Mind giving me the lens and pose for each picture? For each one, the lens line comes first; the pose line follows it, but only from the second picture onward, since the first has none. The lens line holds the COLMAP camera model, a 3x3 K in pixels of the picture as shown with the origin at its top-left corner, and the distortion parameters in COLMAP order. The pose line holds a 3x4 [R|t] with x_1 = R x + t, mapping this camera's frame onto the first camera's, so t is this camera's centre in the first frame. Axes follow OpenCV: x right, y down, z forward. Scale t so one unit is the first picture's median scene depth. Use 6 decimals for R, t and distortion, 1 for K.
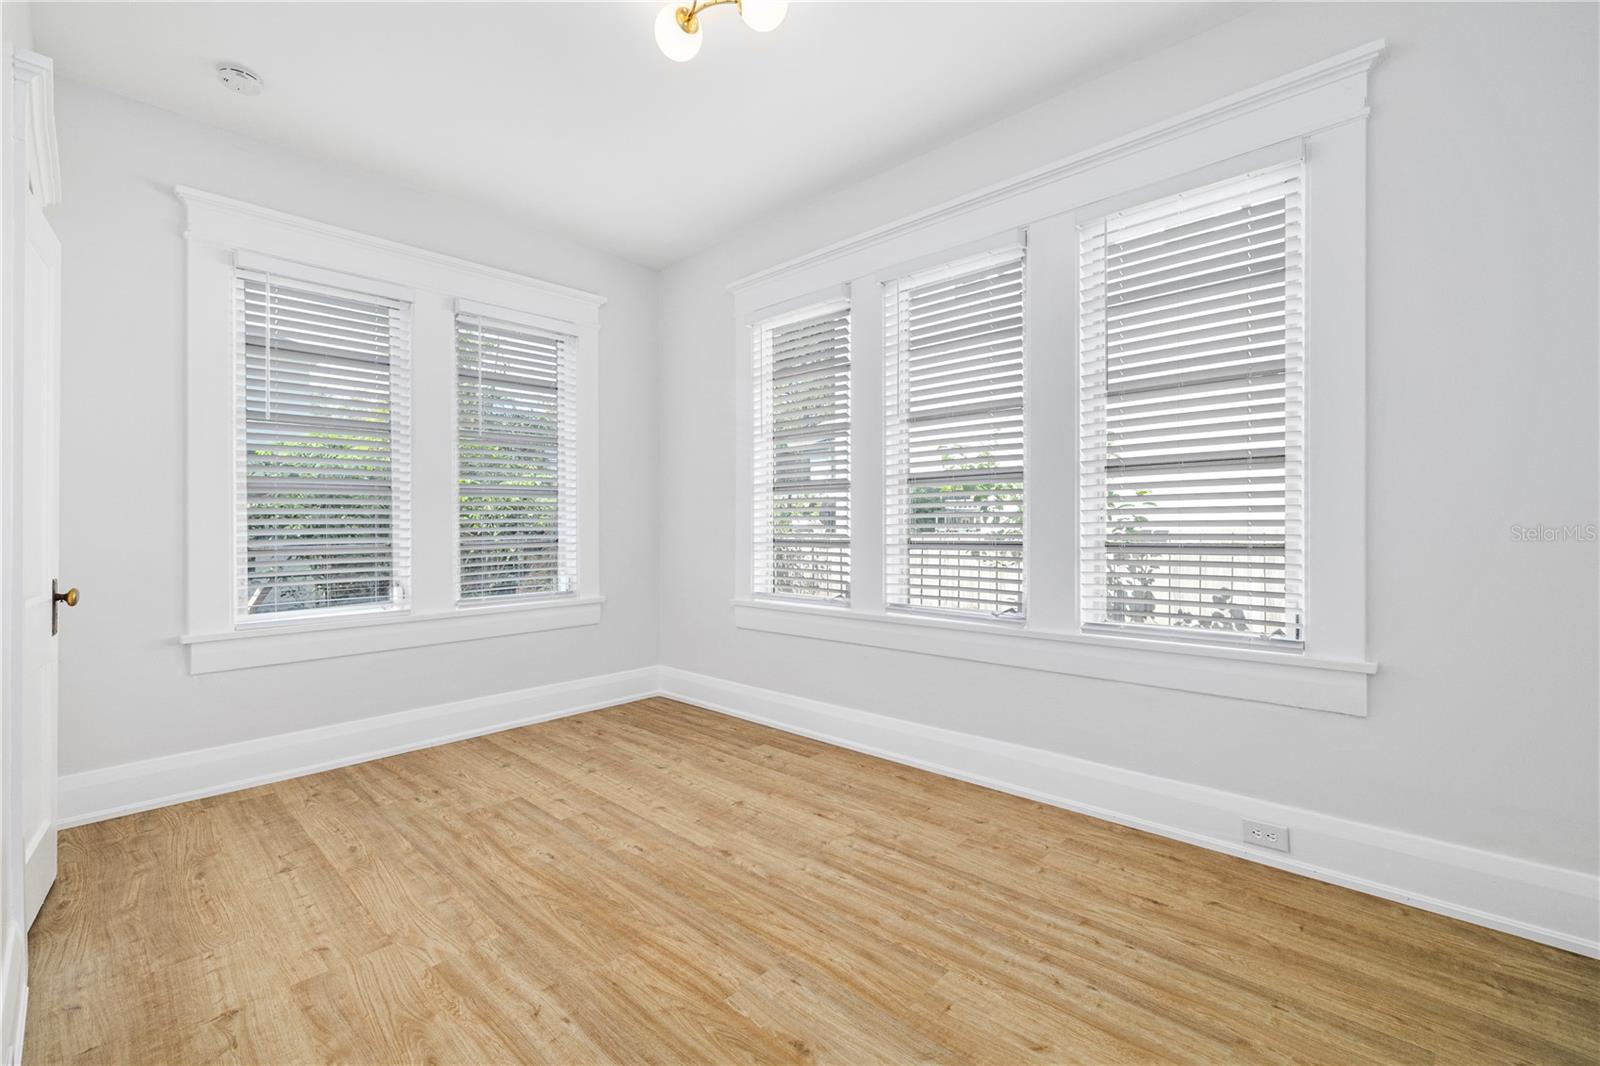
lens RADIAL K [[693.3, 0, 789.6], [0, 693.3, 539.2], [0, 0, 1]] dist [0.002877, 0.000157]
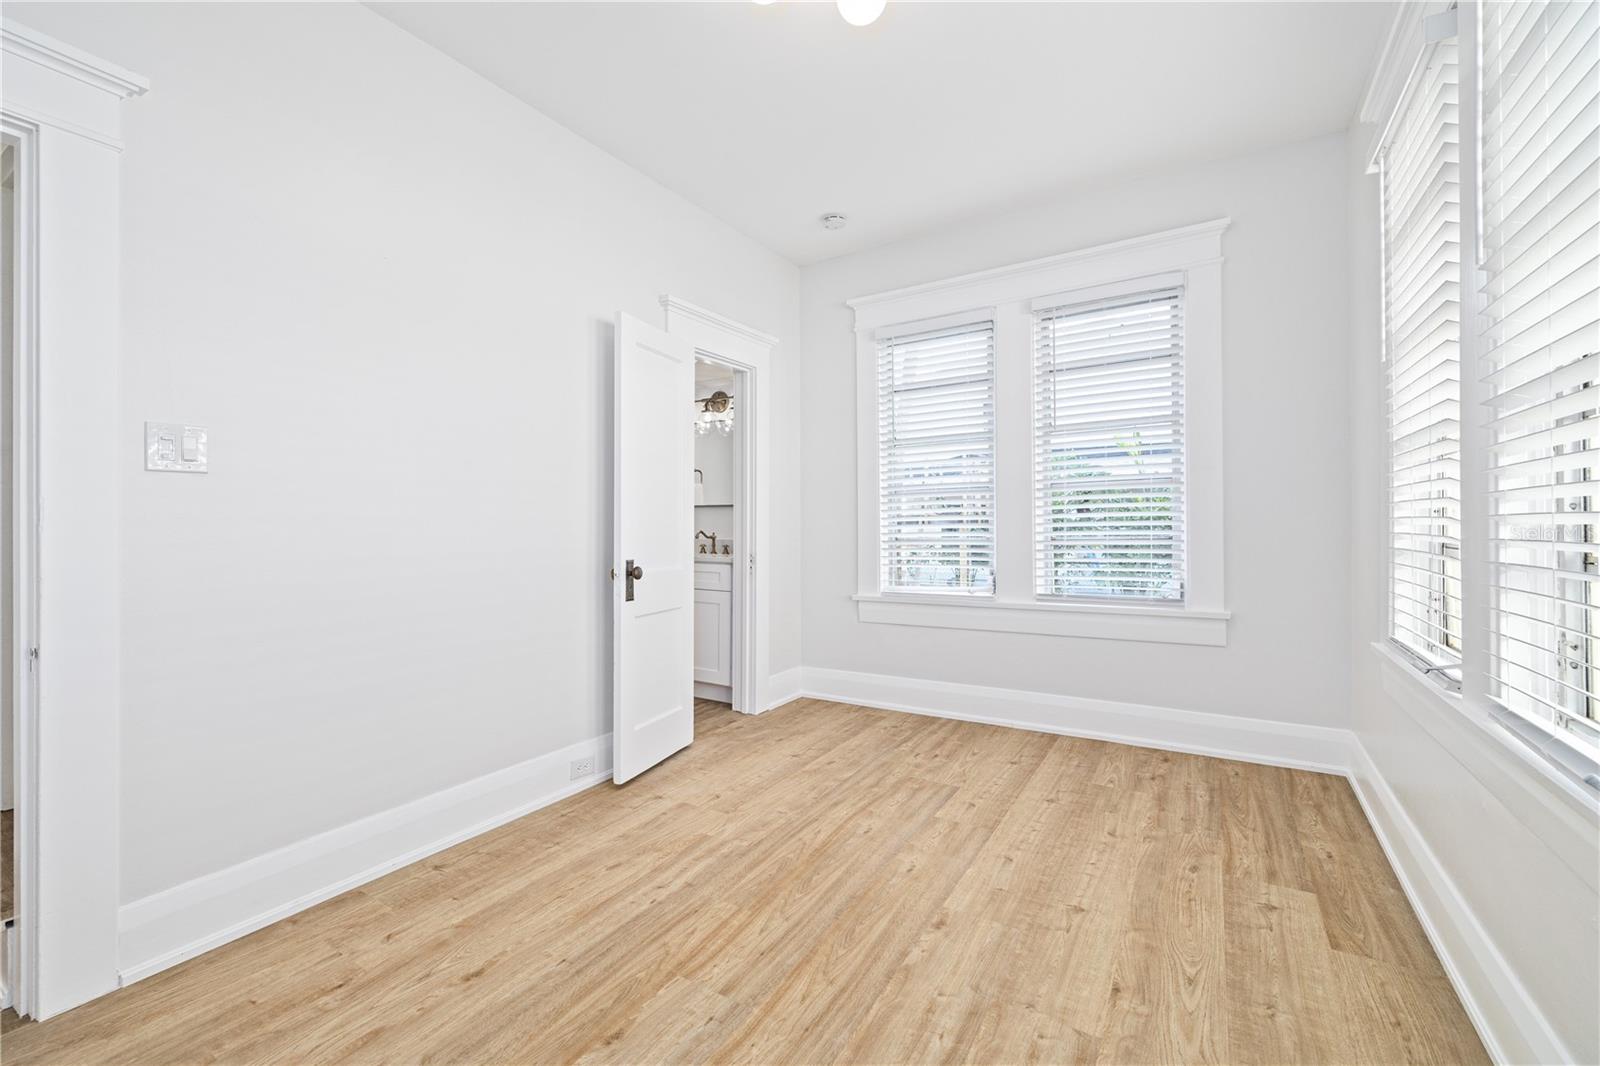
lens RADIAL K [[693.3, 0, 790.9], [0, 693.3, 519.8], [0, 0, 1]] dist [0.002877, 0.000157]
pose [[0.174080, -0.004322, -0.984722, 0.583936], [-0.007764, 0.999953, -0.005761, -0.013863], [0.984701, 0.008648, 0.174038, 0.584848]]
